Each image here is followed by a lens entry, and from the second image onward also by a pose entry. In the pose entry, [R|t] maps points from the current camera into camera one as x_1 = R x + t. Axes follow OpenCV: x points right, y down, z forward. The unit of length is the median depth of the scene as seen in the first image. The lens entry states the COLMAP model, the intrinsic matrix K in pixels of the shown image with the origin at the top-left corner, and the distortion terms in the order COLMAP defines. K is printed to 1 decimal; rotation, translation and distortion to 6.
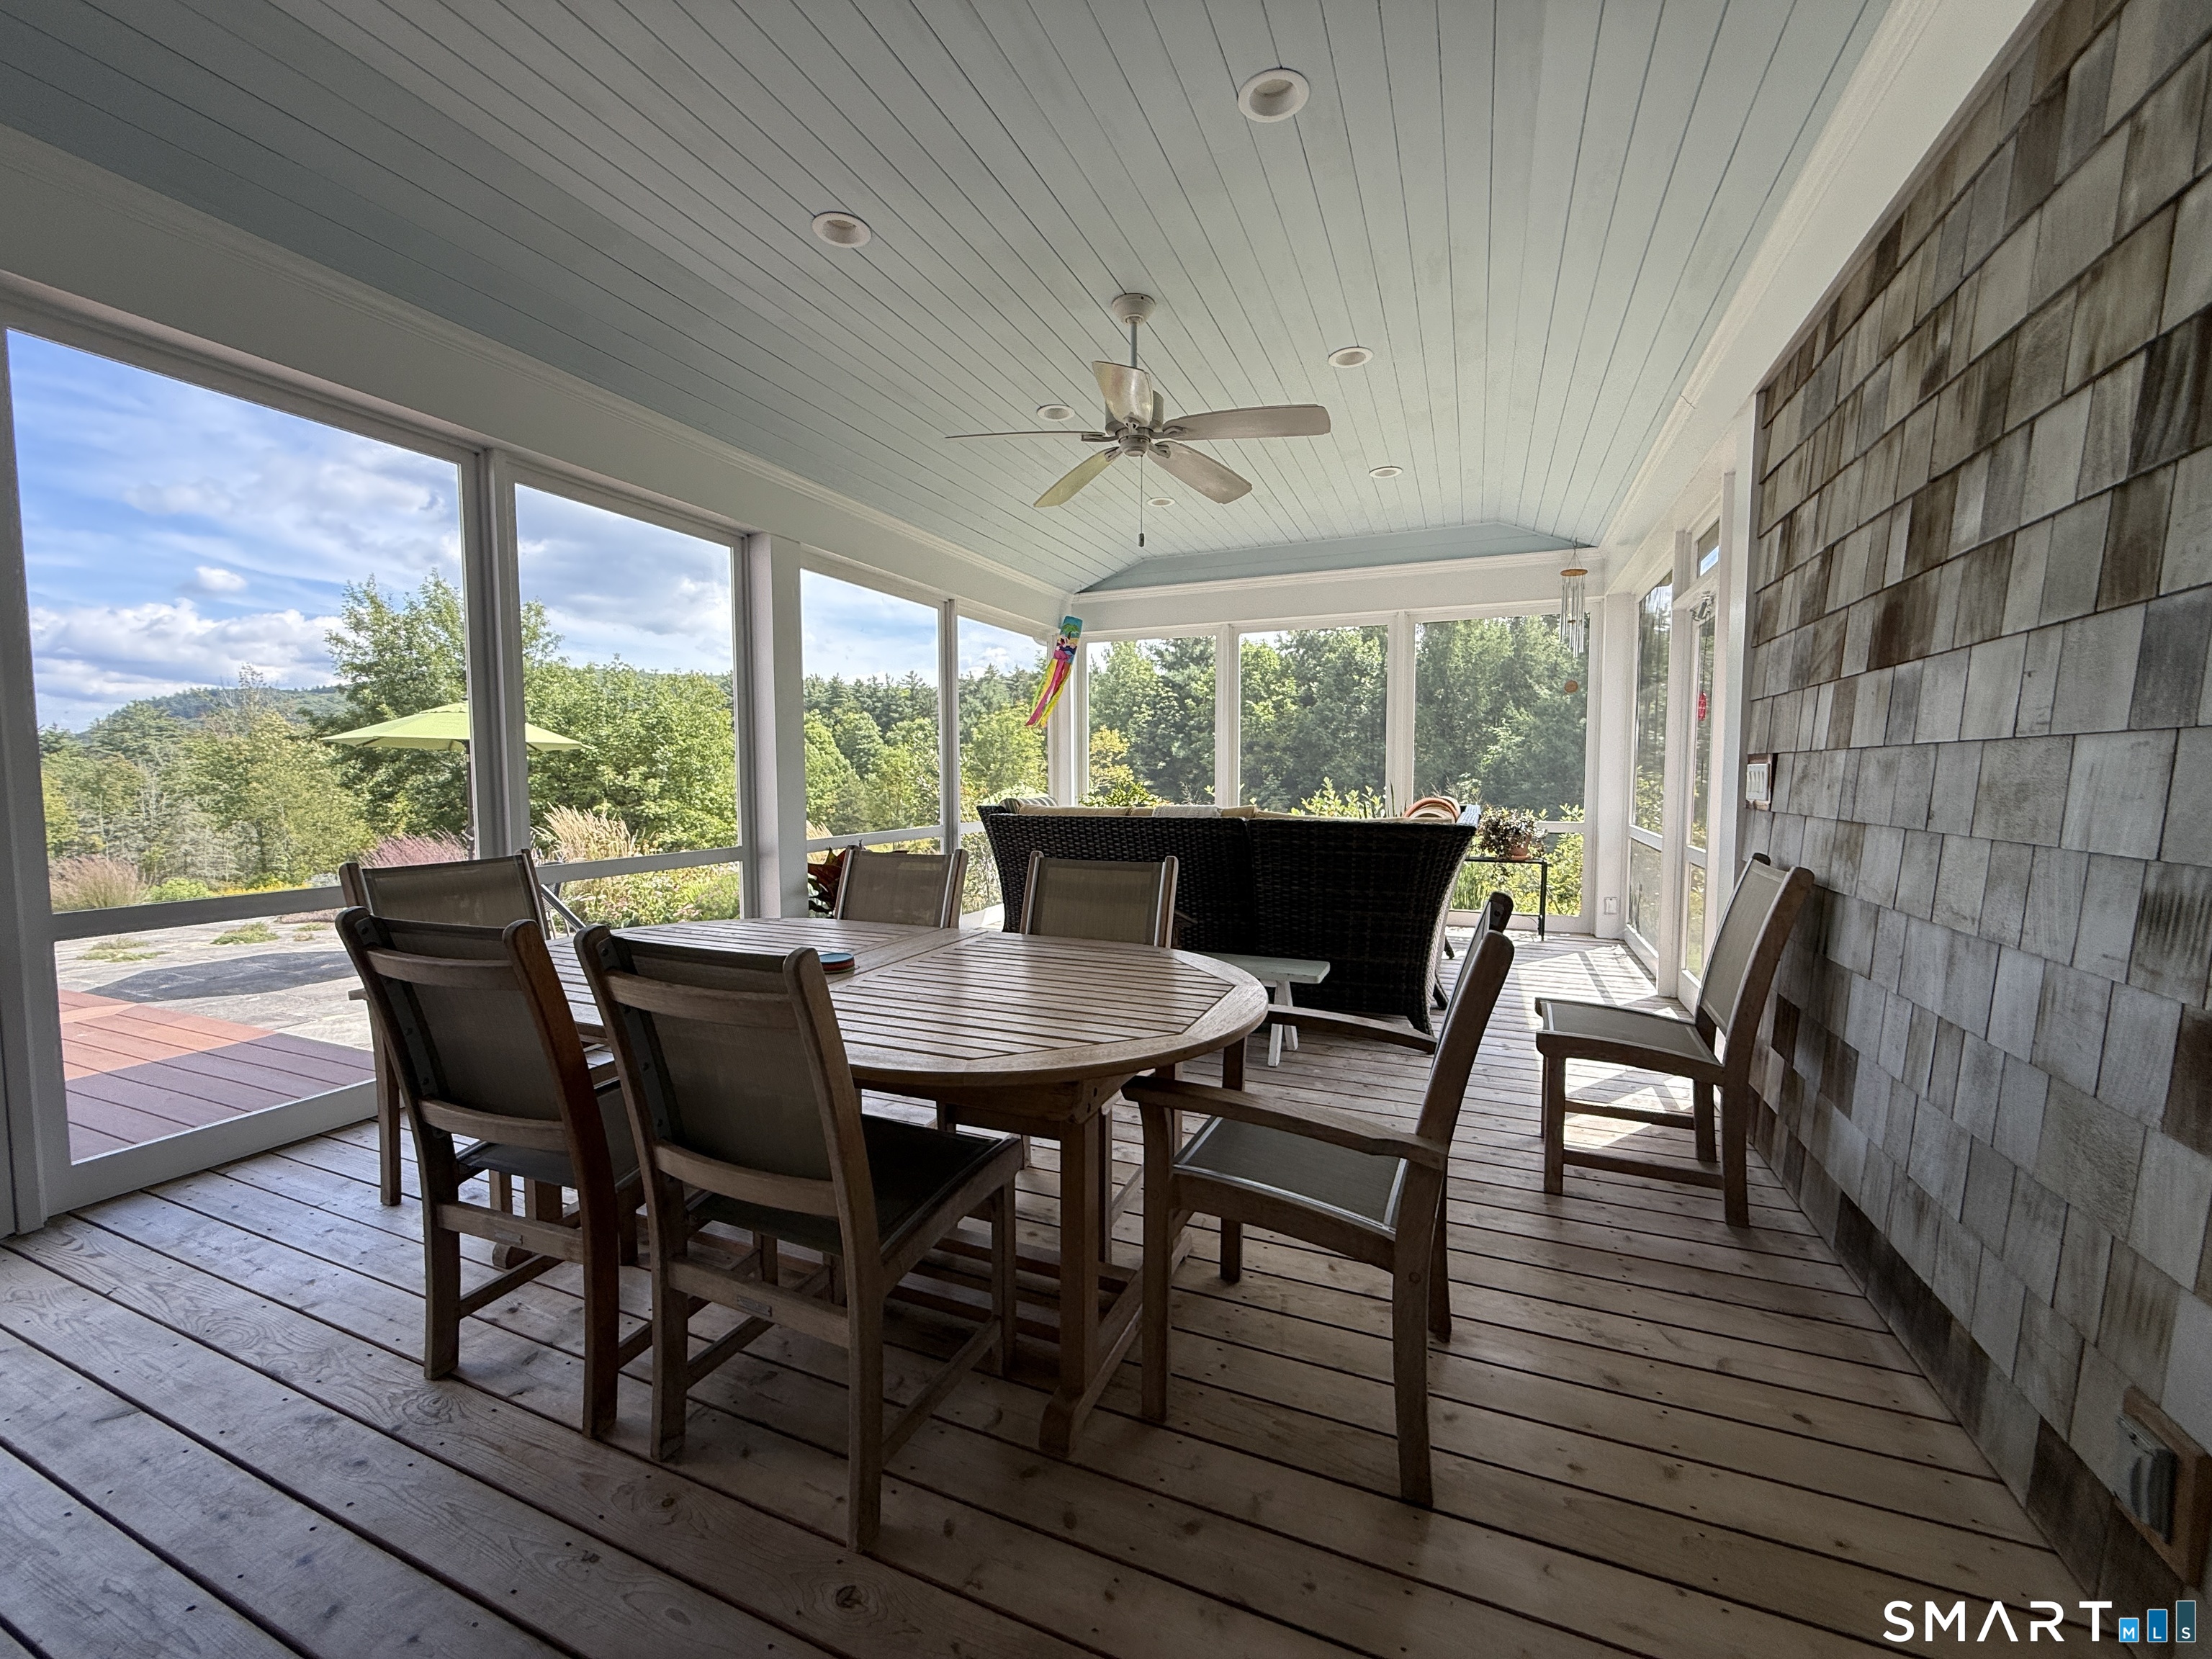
lens RADIAL K [[855.3, 0, 1102.3], [0, 855.3, 839.2], [0, 0, 1]] dist [-0.007474, 0.000215]
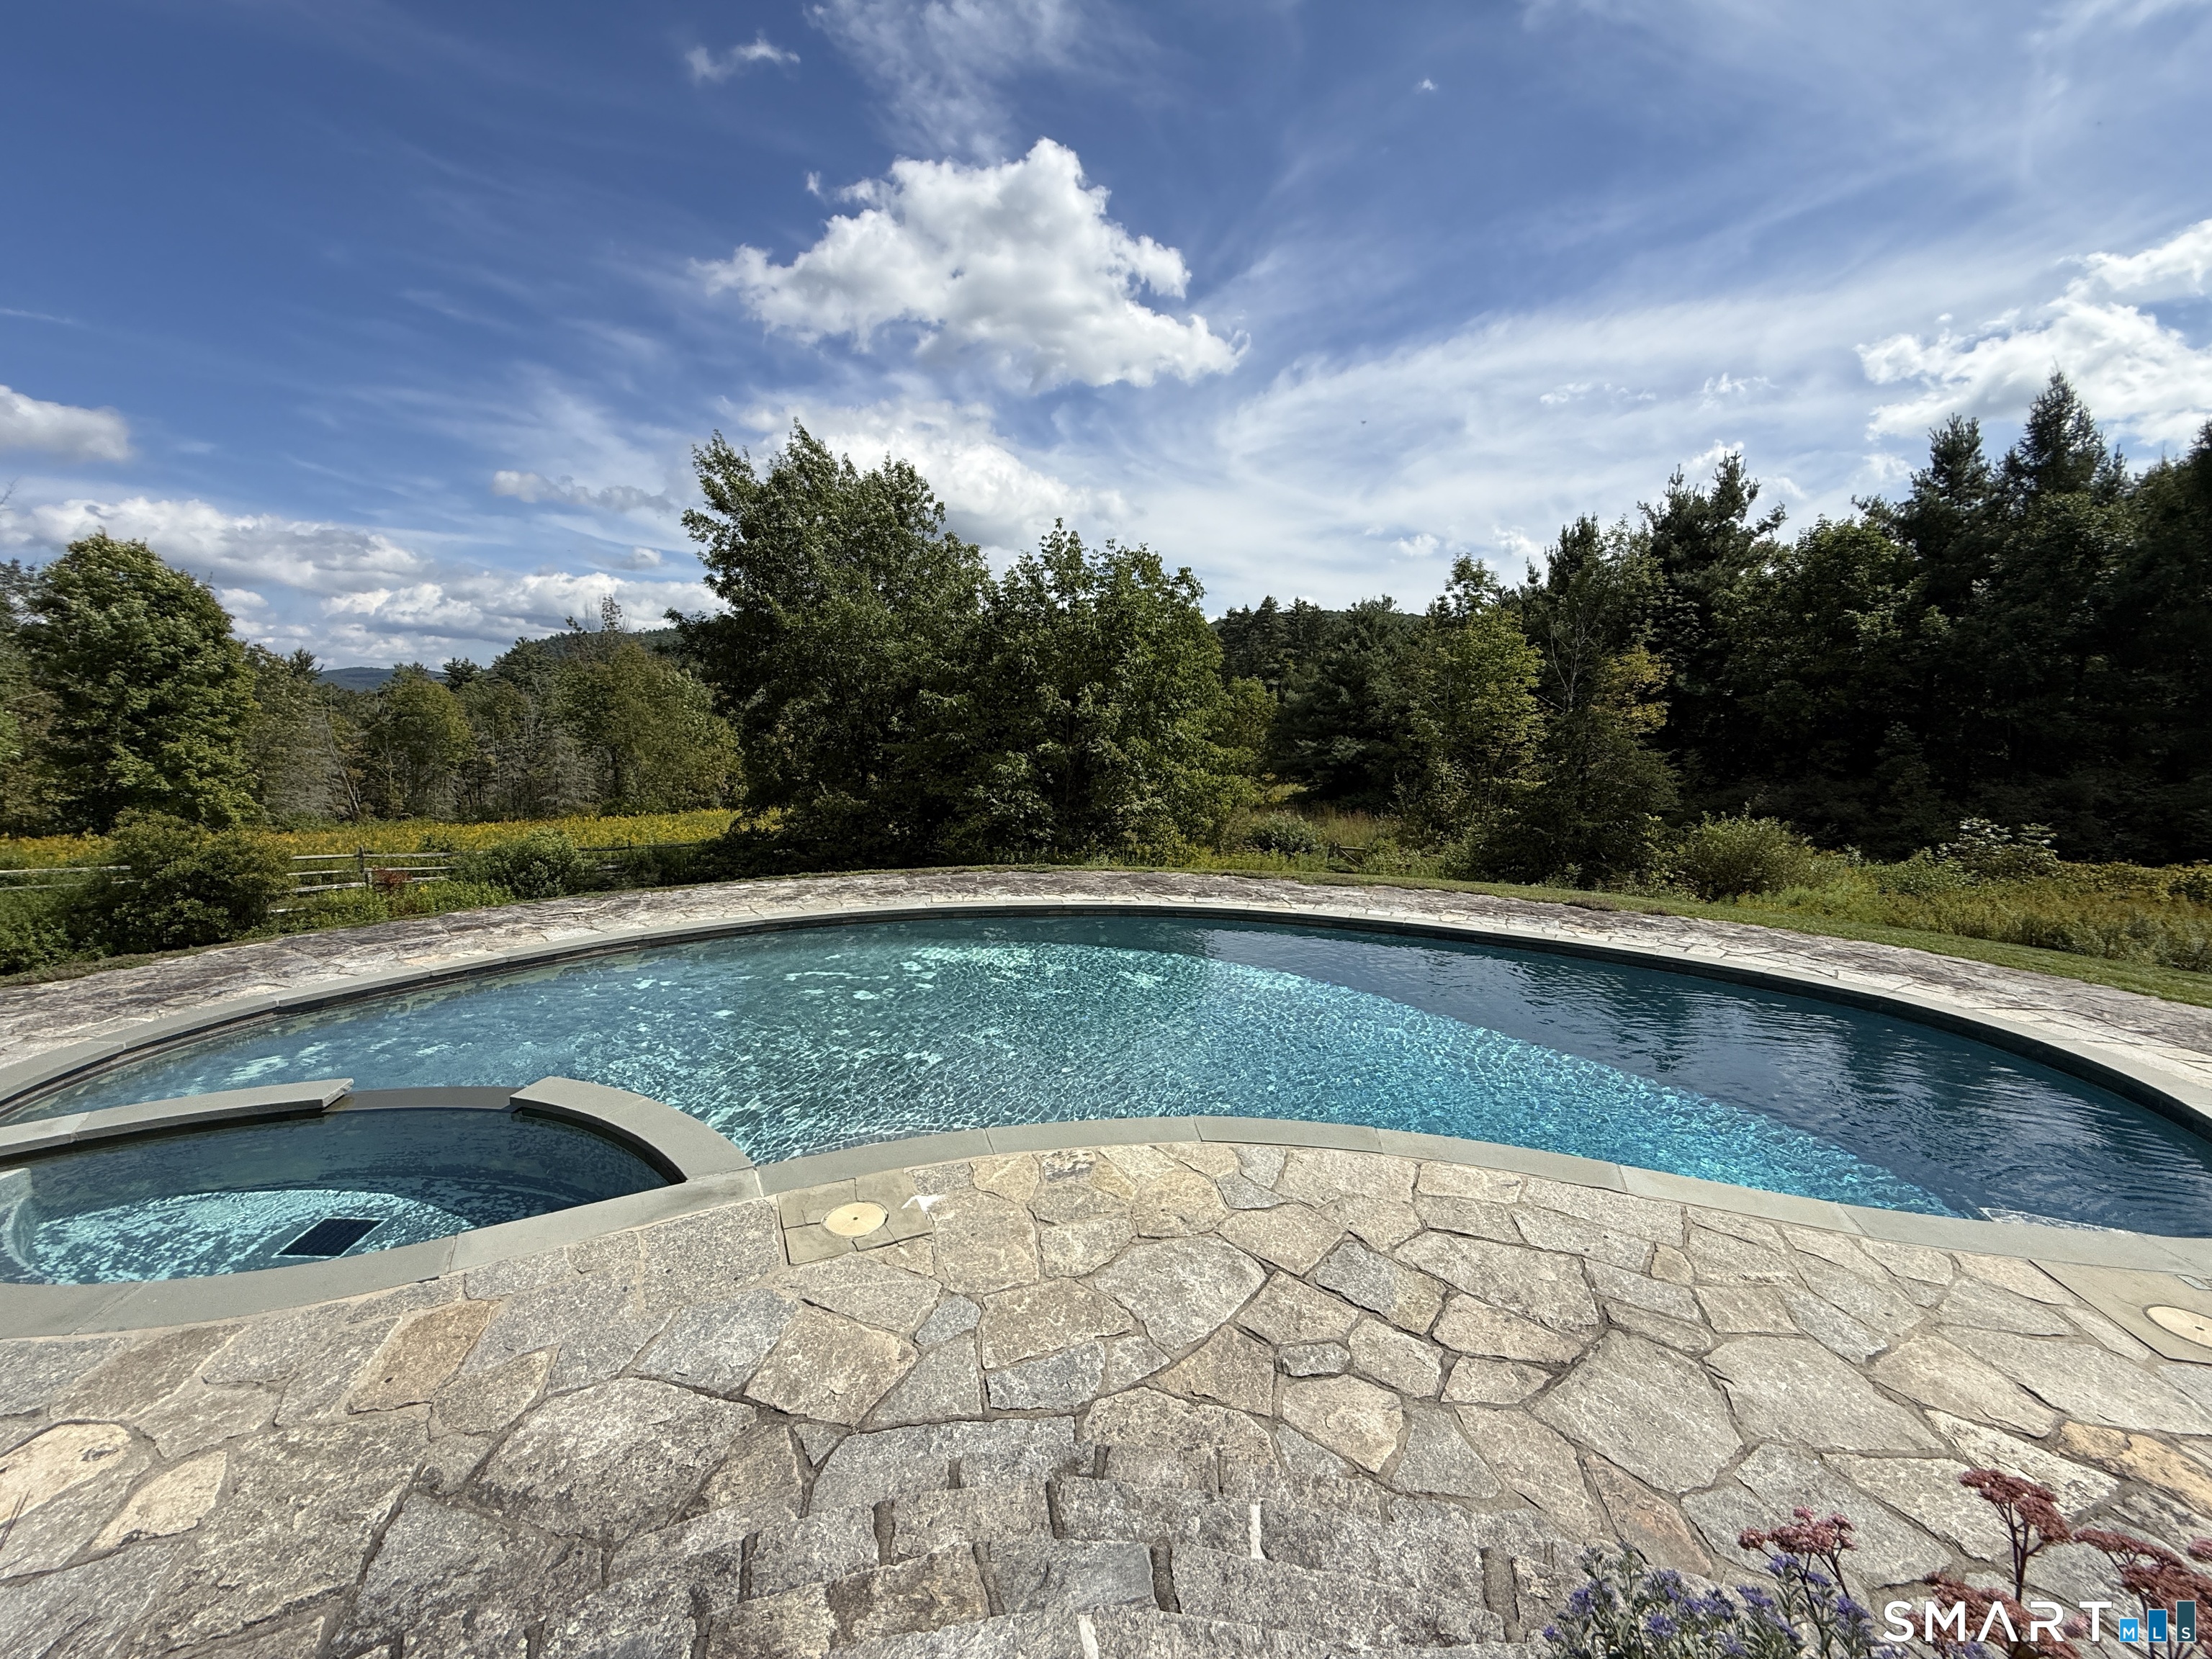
lens RADIAL K [[855.3, 0, 1125.3], [0, 855.3, 850.5], [0, 0, 1]] dist [-0.007474, 0.000215]
pose [[0.970155, 0.056145, -0.235894, -0.118356], [-0.037400, 0.995830, 0.083204, -0.004551], [0.239582, -0.071899, 0.968210, 0.116356]]
